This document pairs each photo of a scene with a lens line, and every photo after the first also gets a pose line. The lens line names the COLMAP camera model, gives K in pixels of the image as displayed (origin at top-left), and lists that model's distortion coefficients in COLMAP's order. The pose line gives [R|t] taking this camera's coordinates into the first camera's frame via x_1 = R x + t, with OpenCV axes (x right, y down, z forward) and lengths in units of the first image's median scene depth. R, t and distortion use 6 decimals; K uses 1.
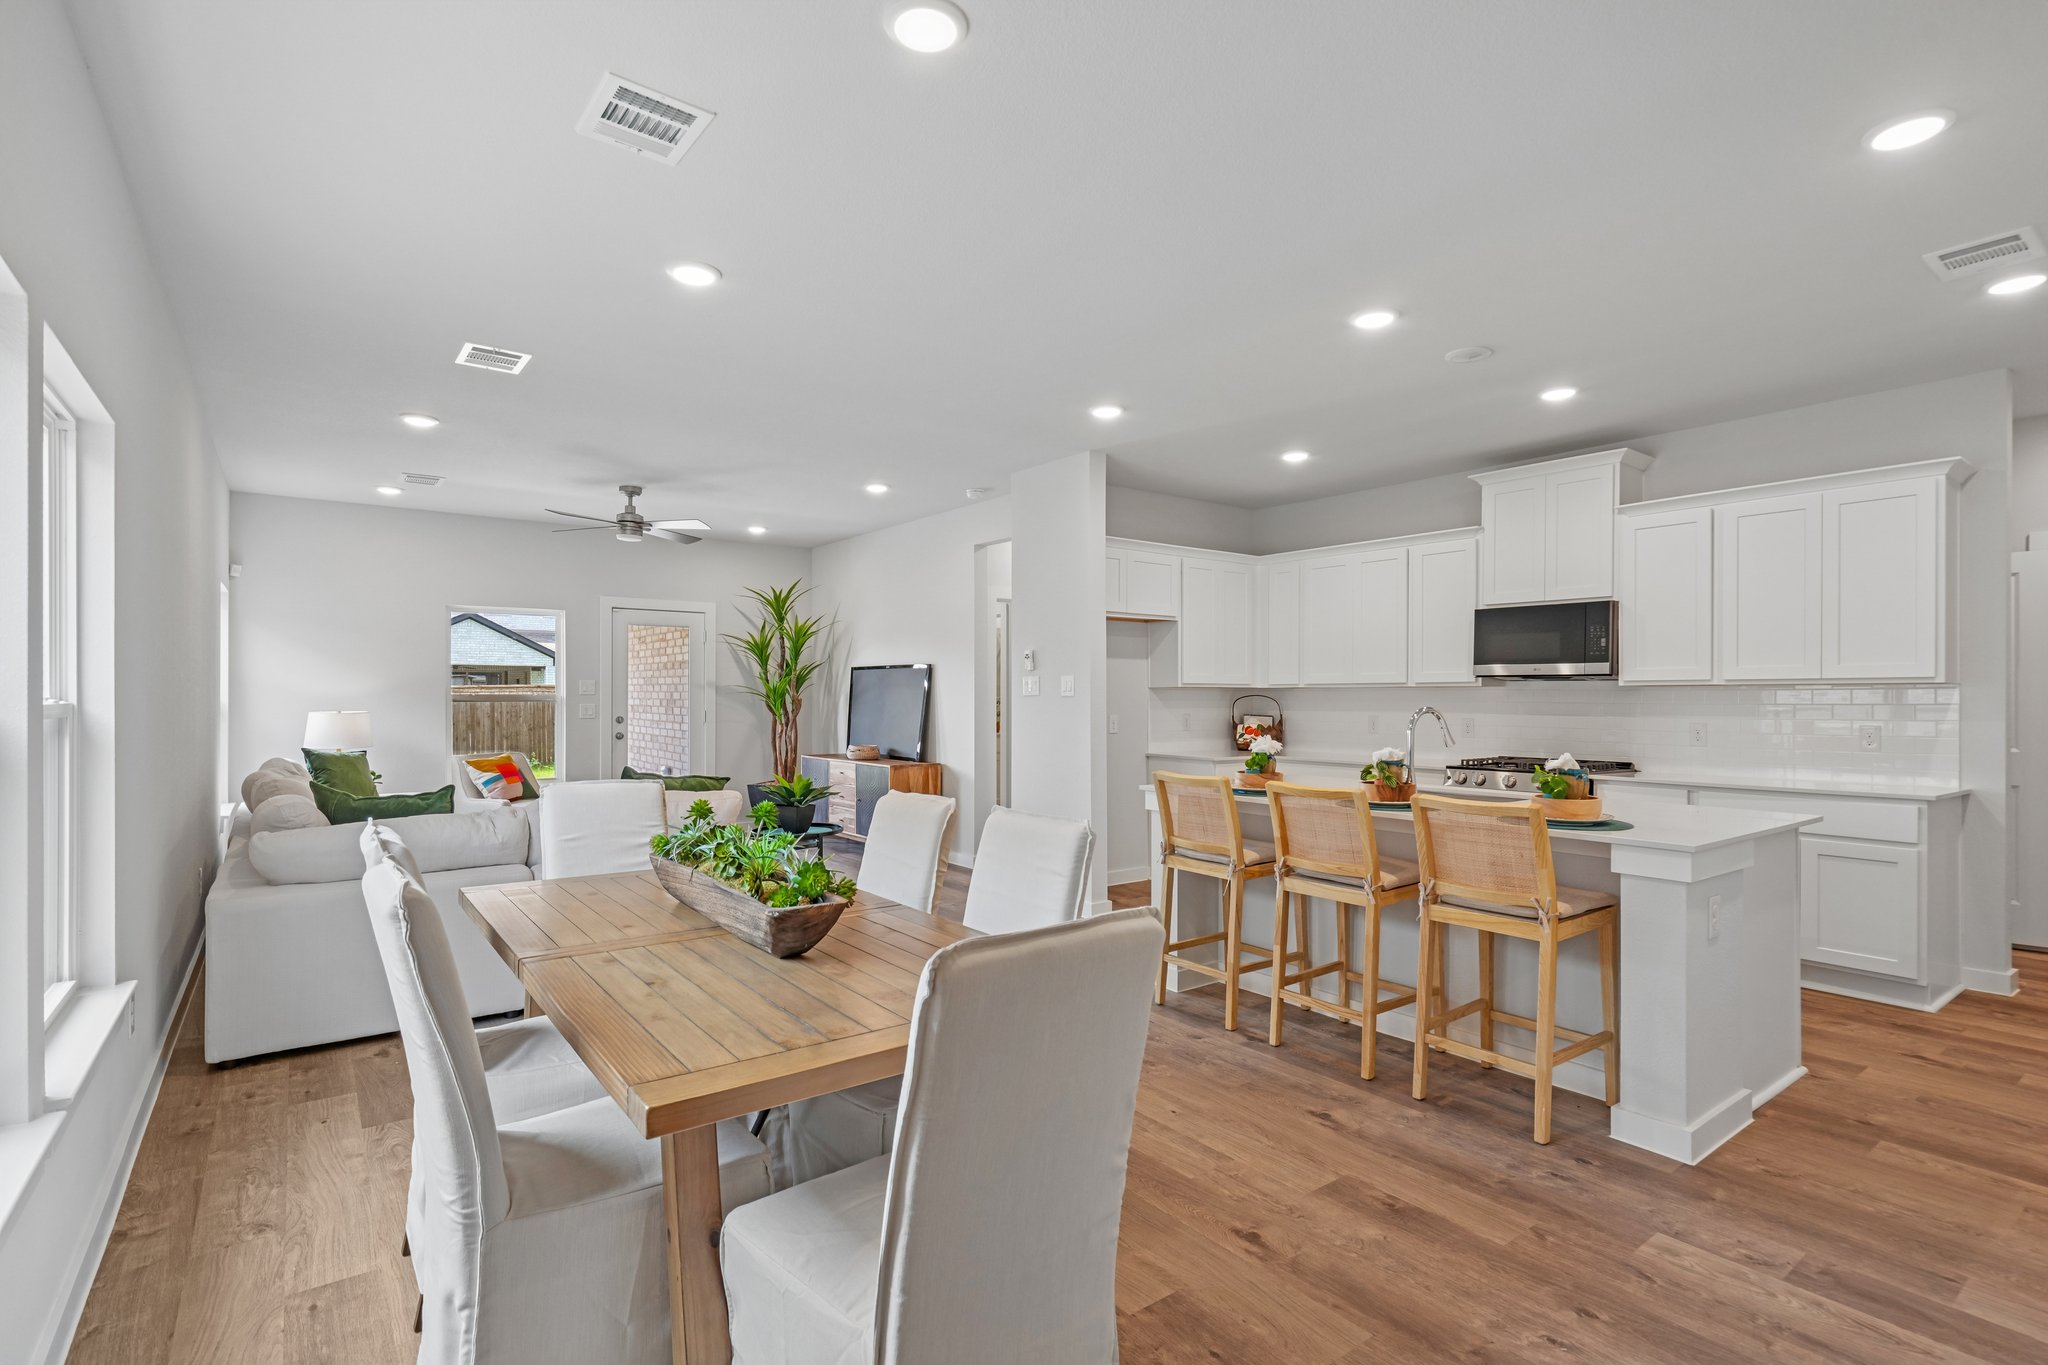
lens RADIAL K [[972.7, 0, 1028.6], [0, 972.7, 683.8], [0, 0, 1]] dist [-0.002616, 0.000897]
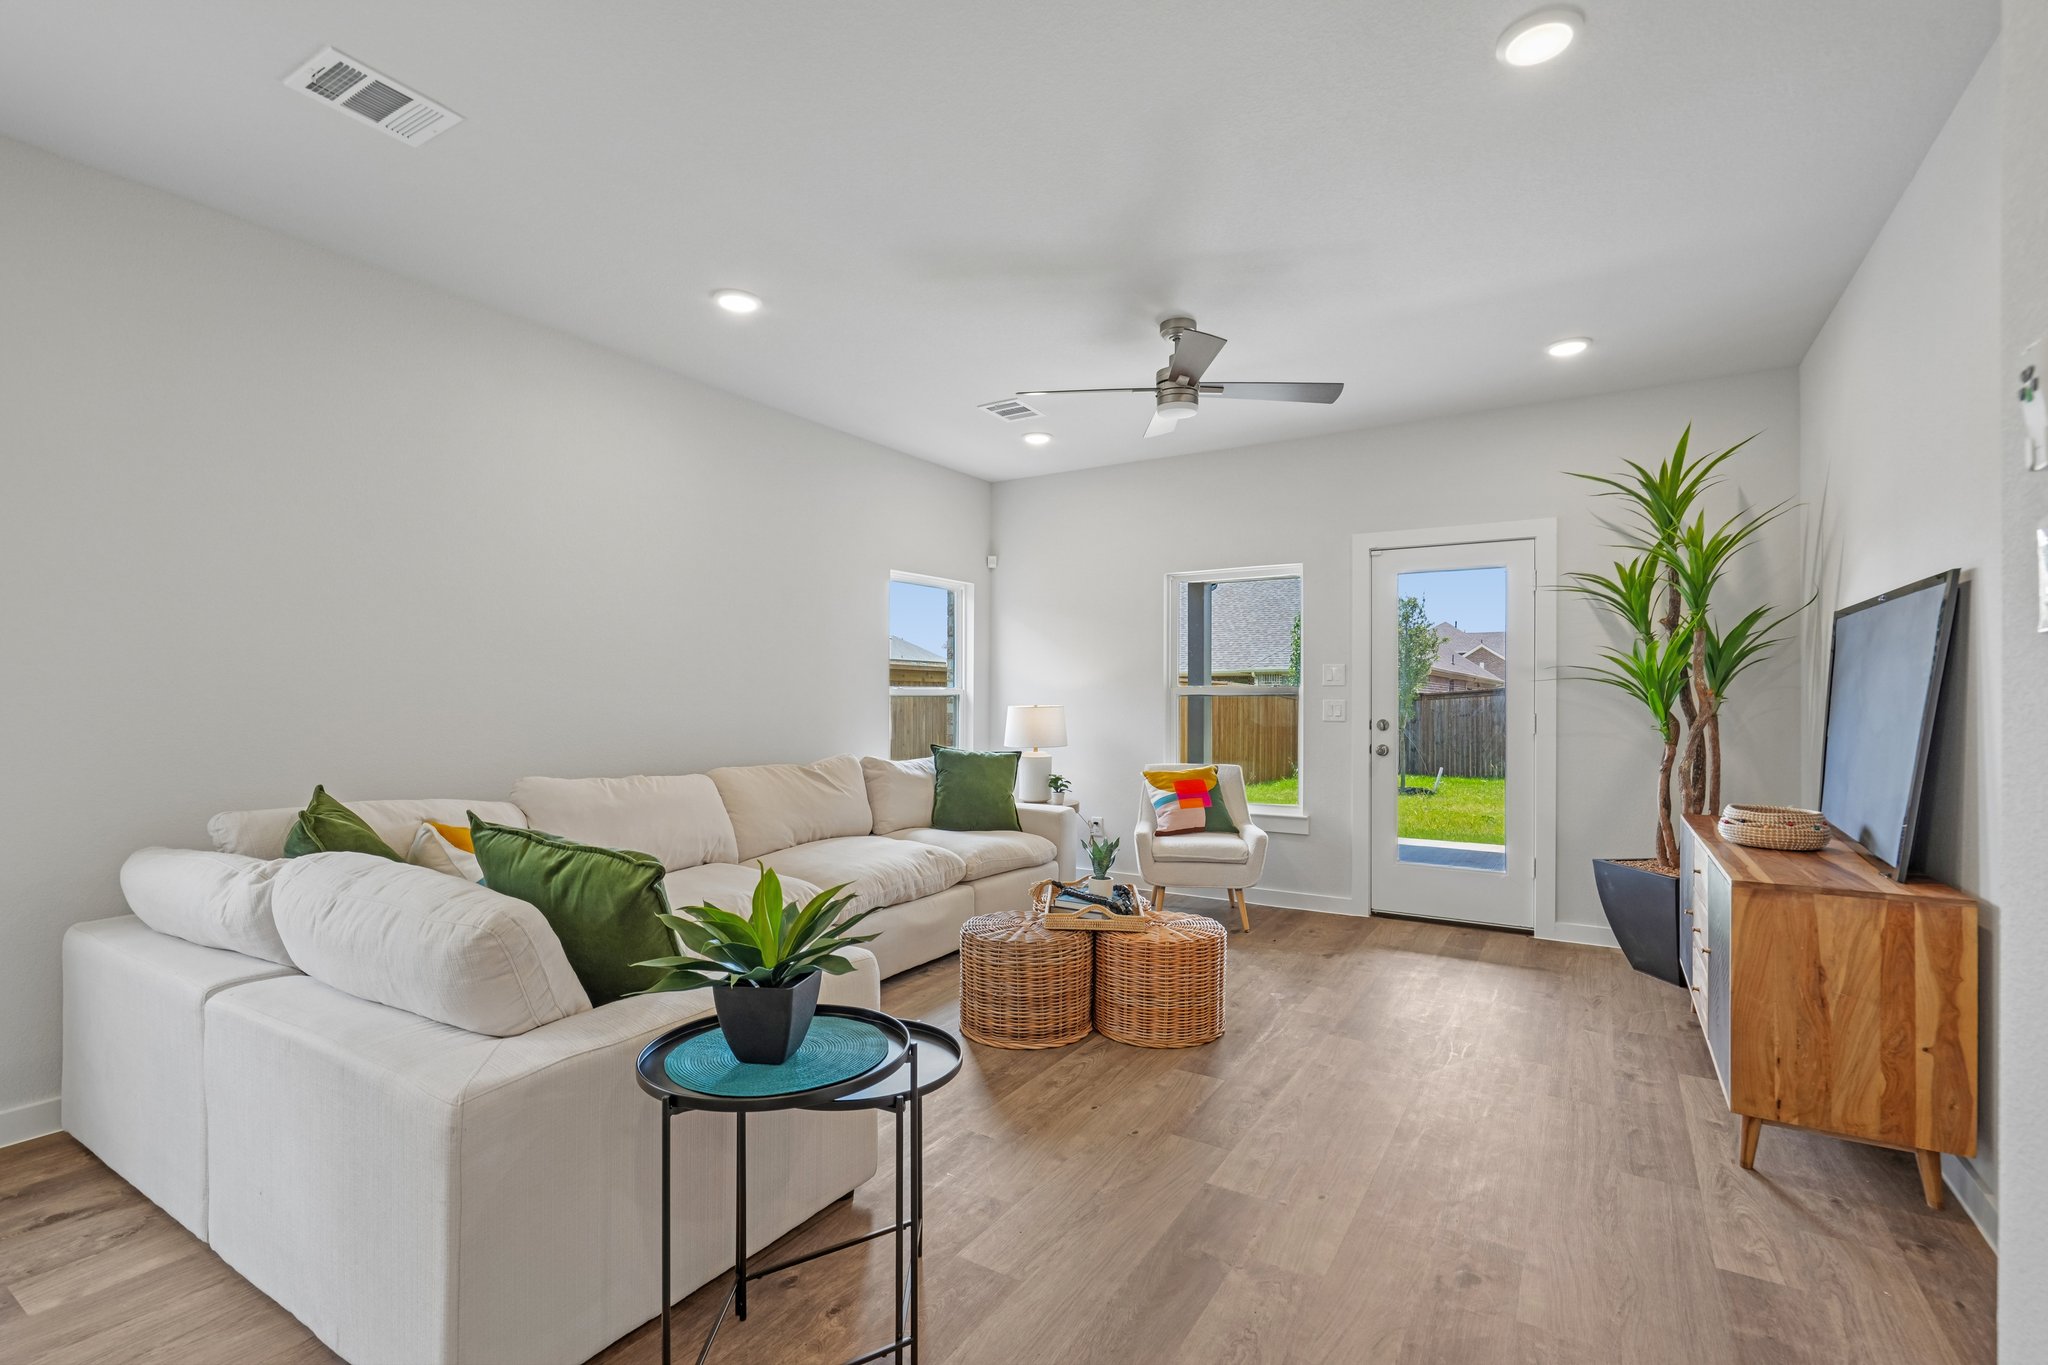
lens RADIAL K [[917.1, 0, 1054.3], [0, 917.1, 695.8], [0, 0, 1]] dist [-0.000561, -0.000402]
pose [[0.374931, -0.003379, -0.927046, 0.083696], [0.006958, 0.999975, -0.000831, 0.025765], [0.927026, -0.006138, 0.374946, 0.890268]]
